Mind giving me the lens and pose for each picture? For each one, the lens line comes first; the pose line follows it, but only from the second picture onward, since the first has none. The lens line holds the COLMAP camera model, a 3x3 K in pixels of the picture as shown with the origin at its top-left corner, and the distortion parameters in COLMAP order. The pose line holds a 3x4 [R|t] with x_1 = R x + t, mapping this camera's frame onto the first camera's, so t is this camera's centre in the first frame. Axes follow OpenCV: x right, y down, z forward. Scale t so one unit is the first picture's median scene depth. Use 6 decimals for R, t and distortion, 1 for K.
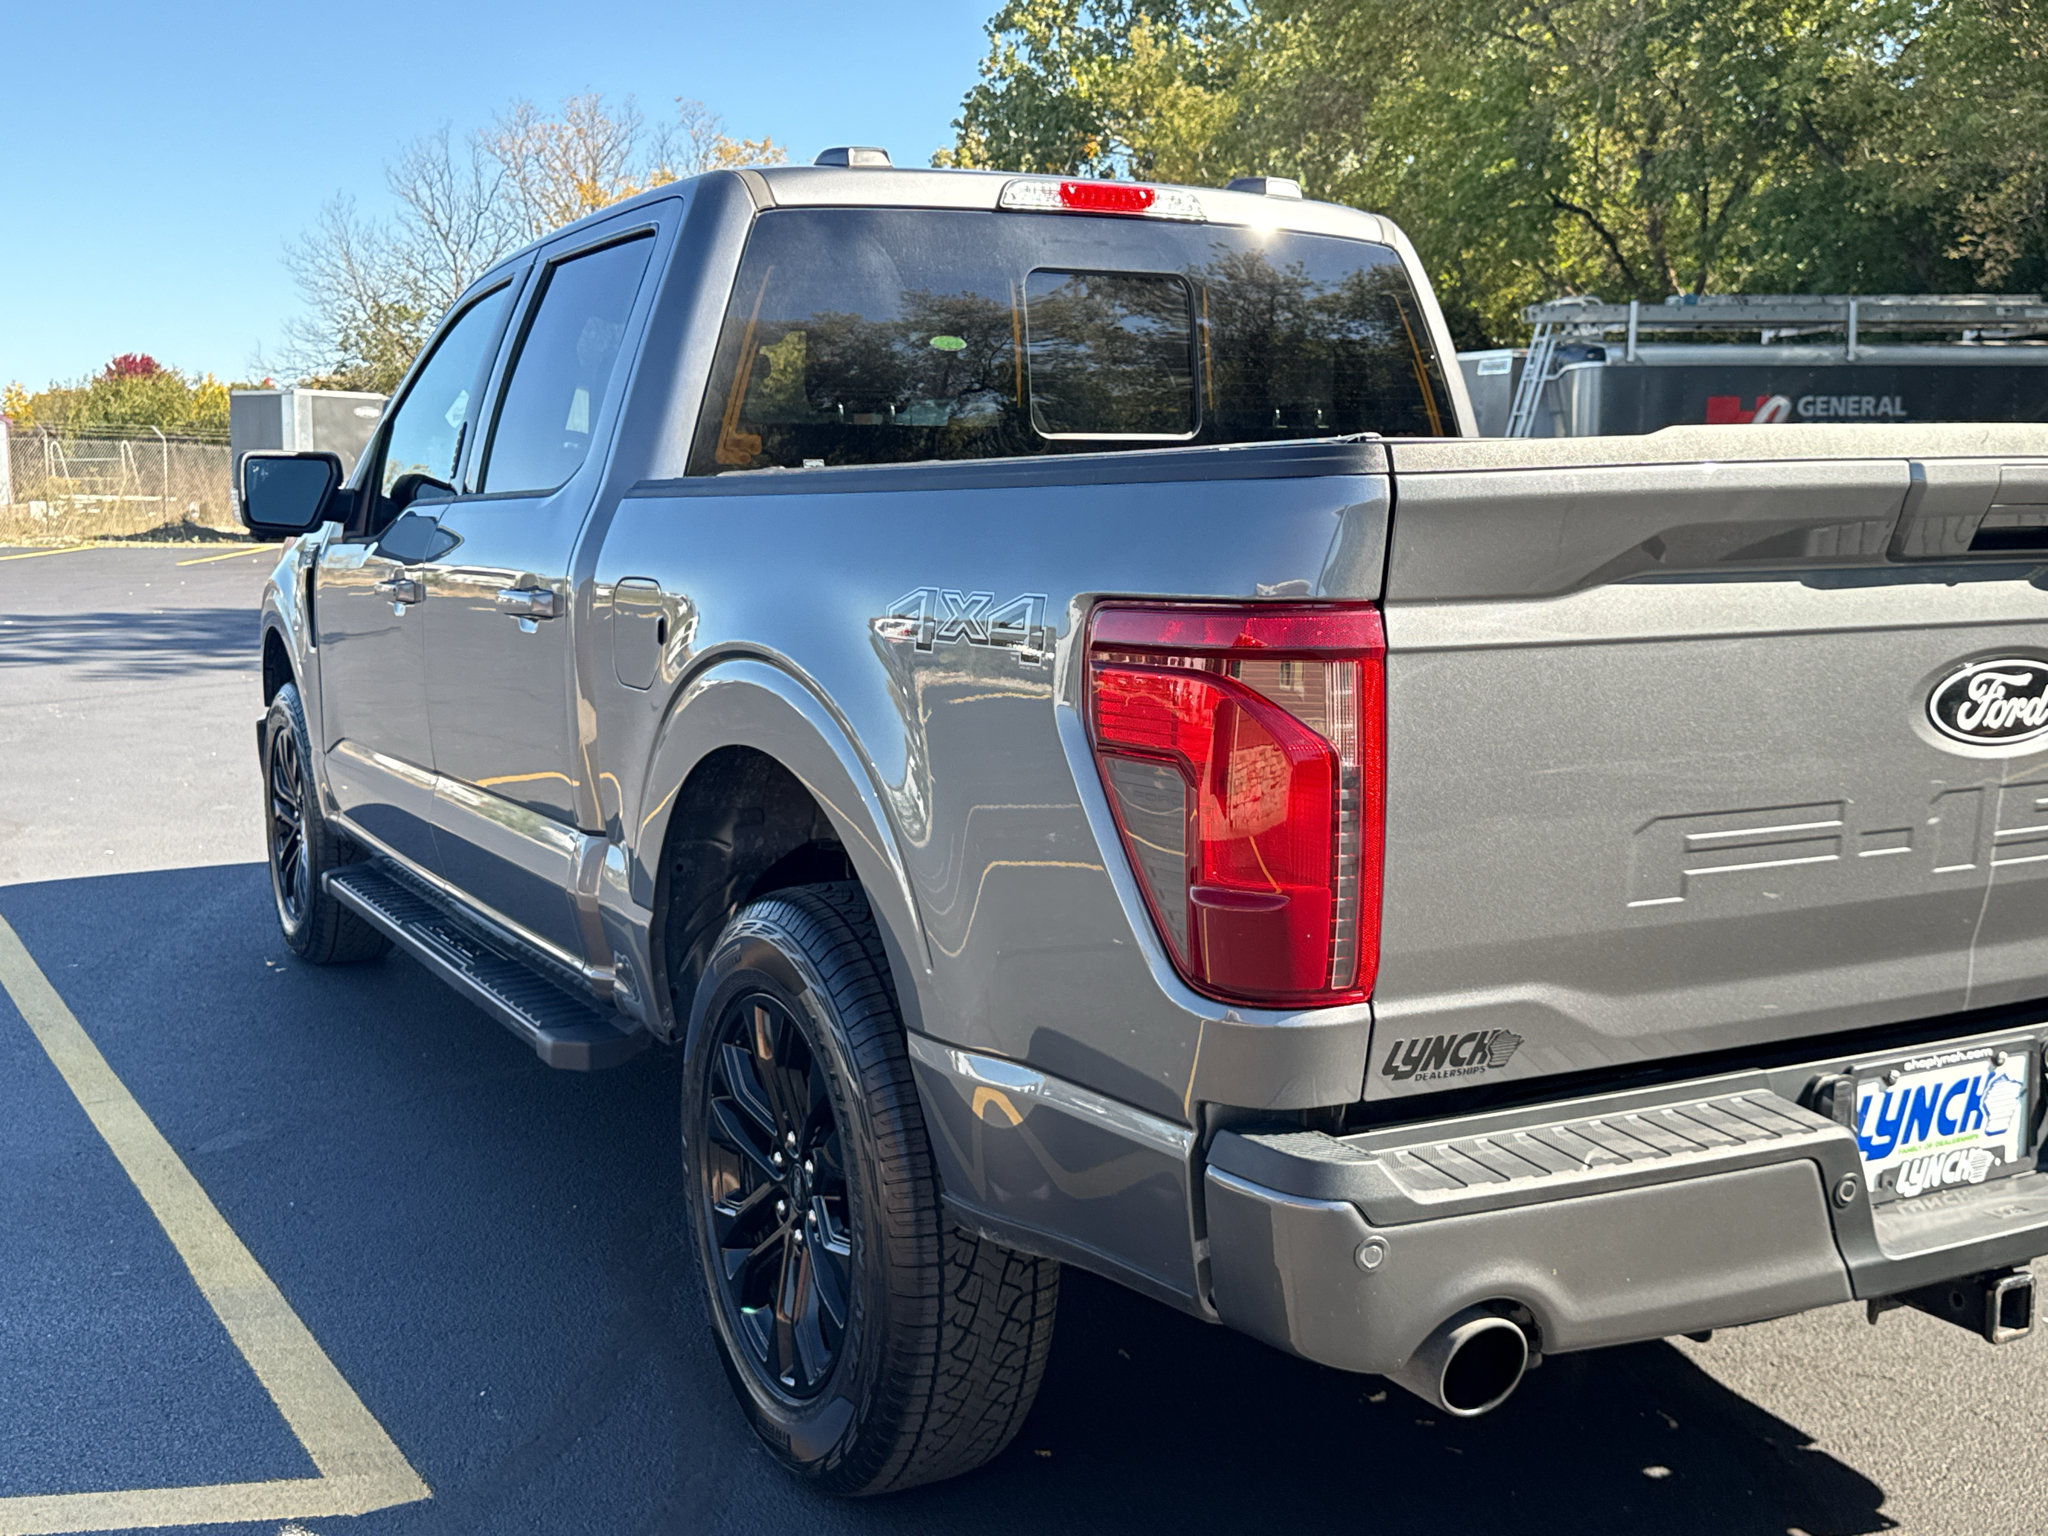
lens RADIAL K [[2211.2, 0, 1014.5], [0, 2211.2, 763.9], [0, 0, 1]] dist [0.030735, 0.000000]
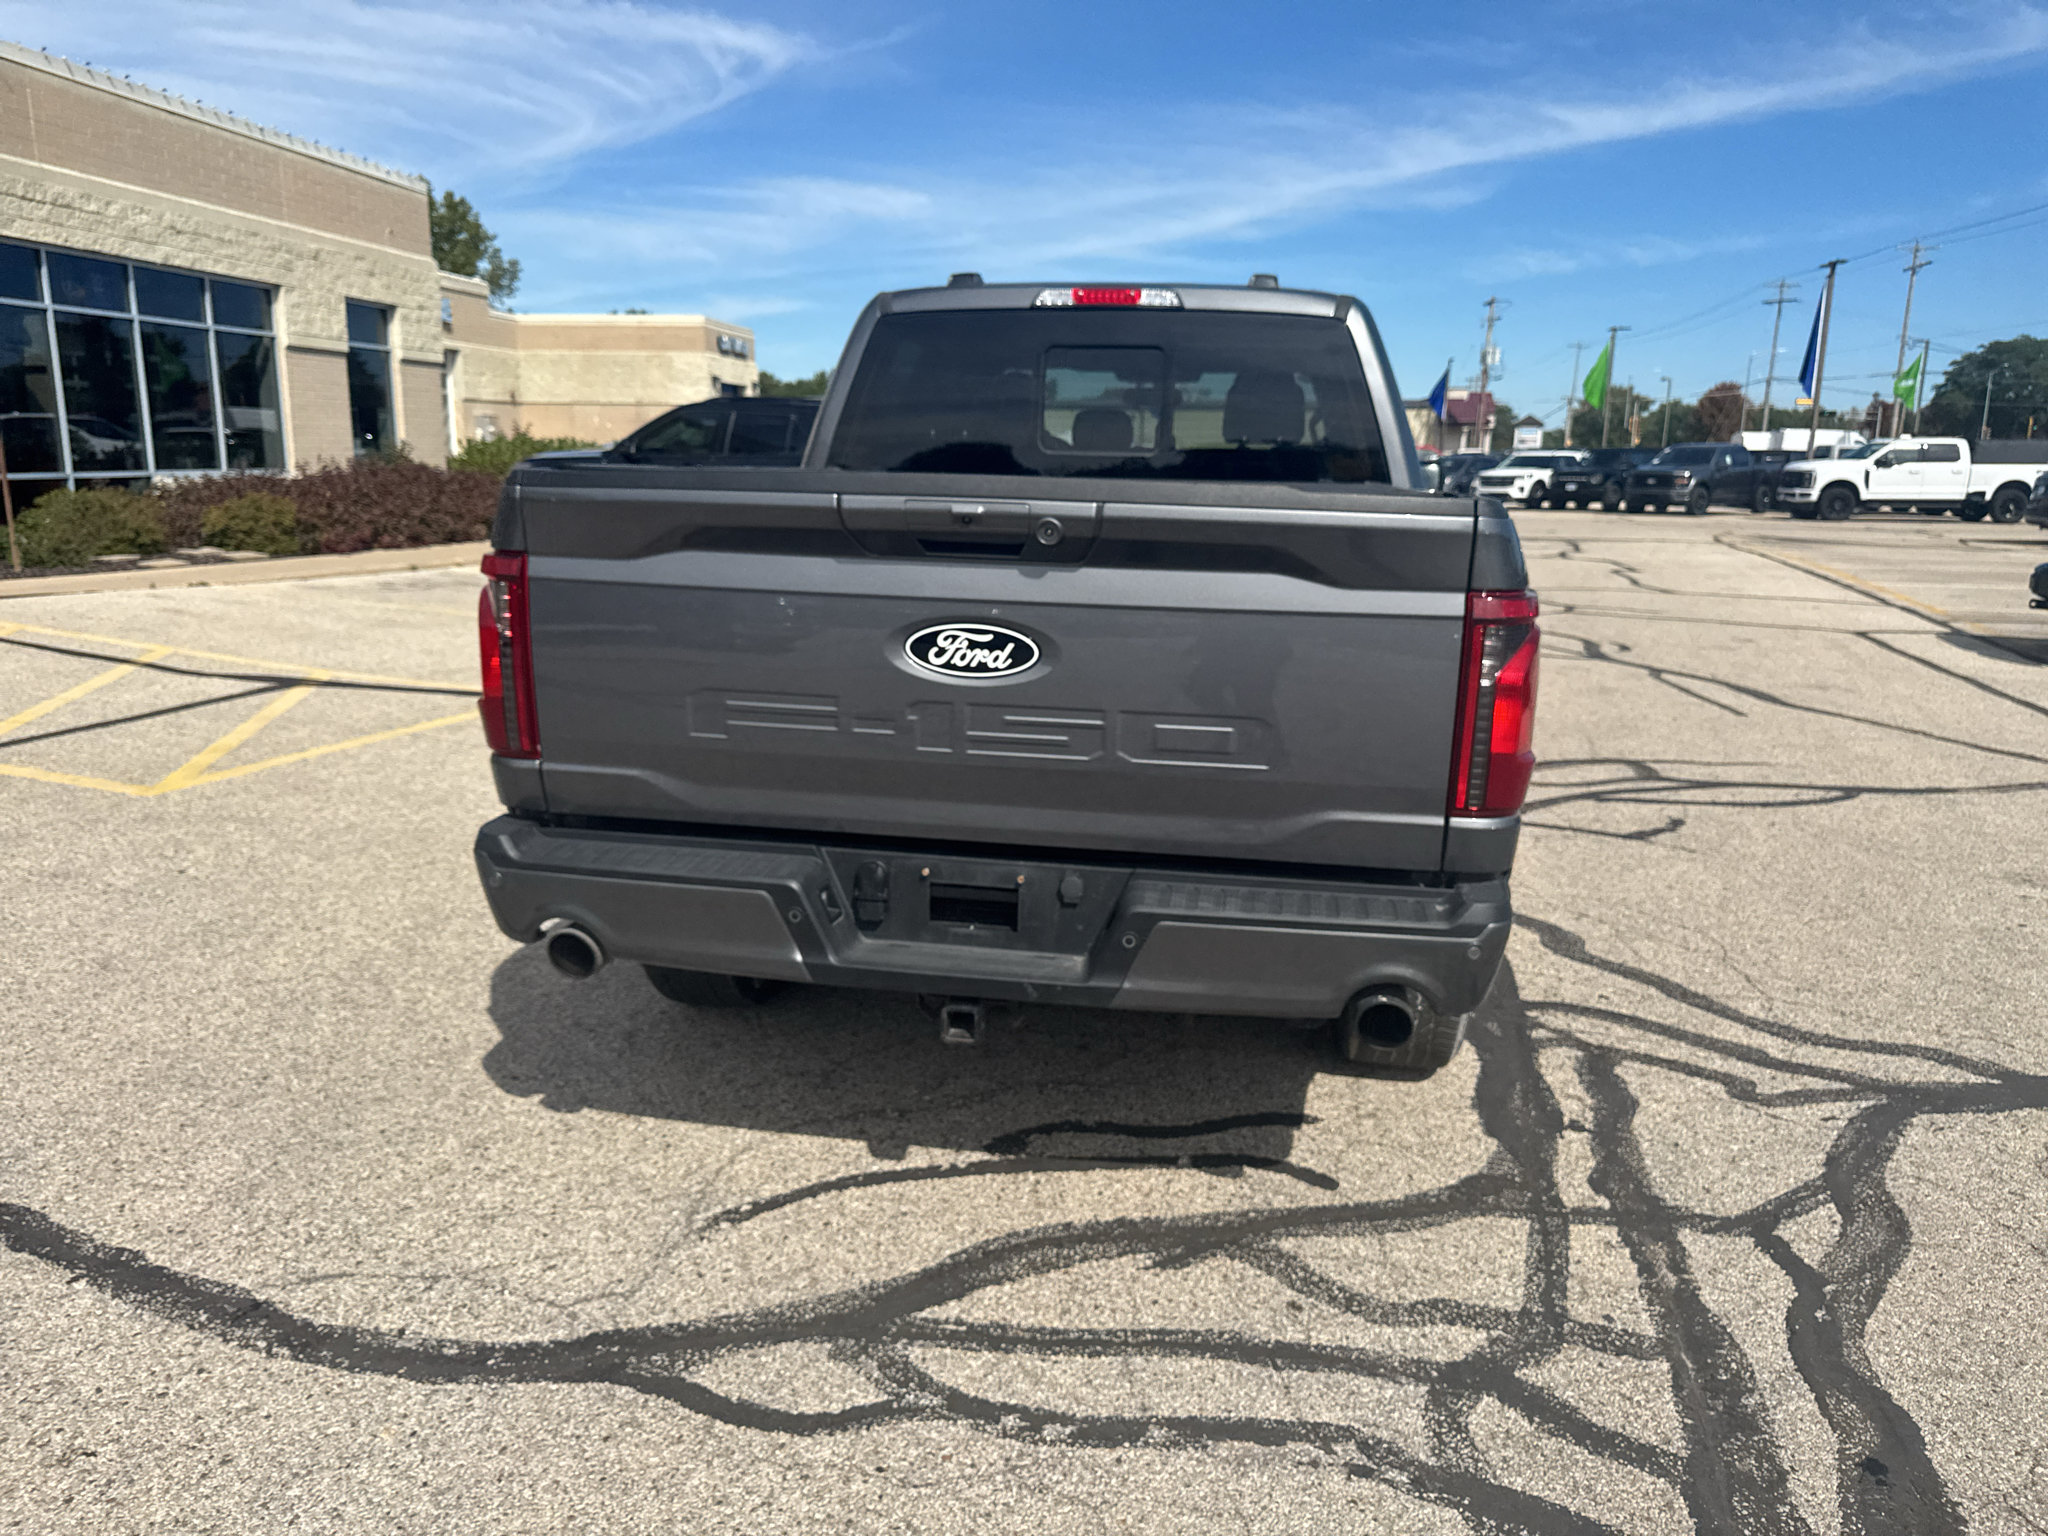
lens RADIAL K [[1468.4, 0, 1030.4], [0, 1468.4, 786.0], [0, 0, 1]] dist [0.031889, -0.050112]
pose [[0.795595, 0.160307, -0.584235, 0.959232], [-0.103684, 0.986157, 0.129397, -0.062874], [0.596891, -0.042372, 0.801203, 0.163047]]
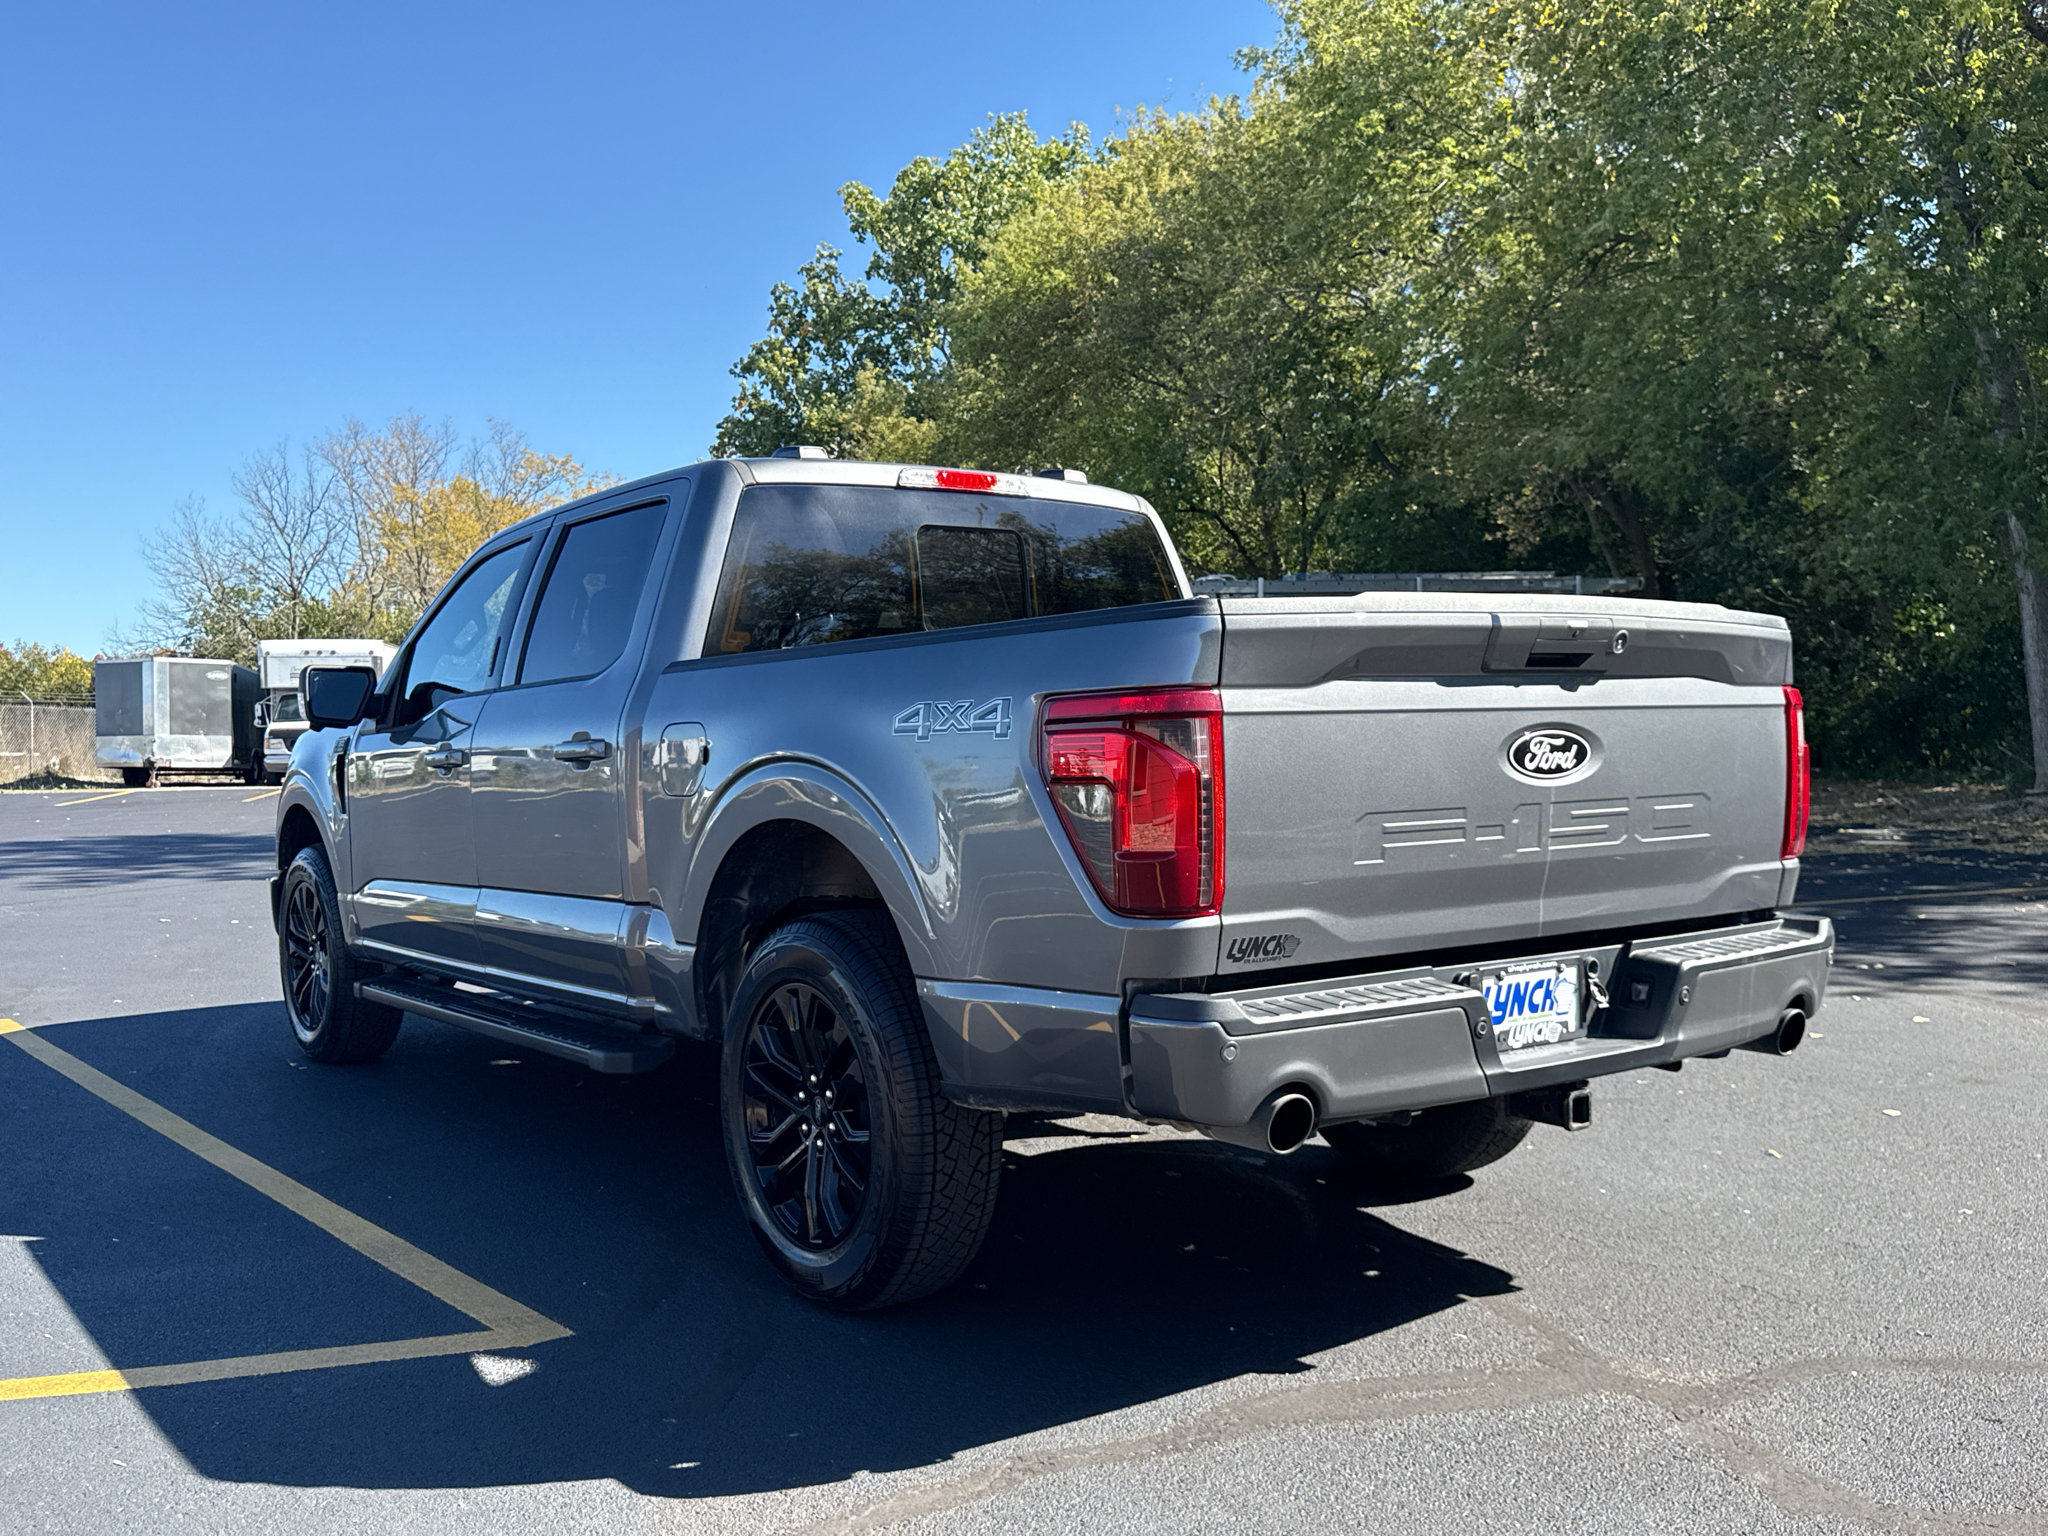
lens RADIAL K [[1847.9, 0, 1029.6], [0, 1847.9, 771.1], [0, 0, 1]] dist [0.055982, -0.066163]
pose [[0.988899, -0.018829, 0.147393, -0.152288], [0.034449, 0.993965, -0.104150, 0.107192], [-0.144543, 0.108071, 0.983579, -0.325684]]
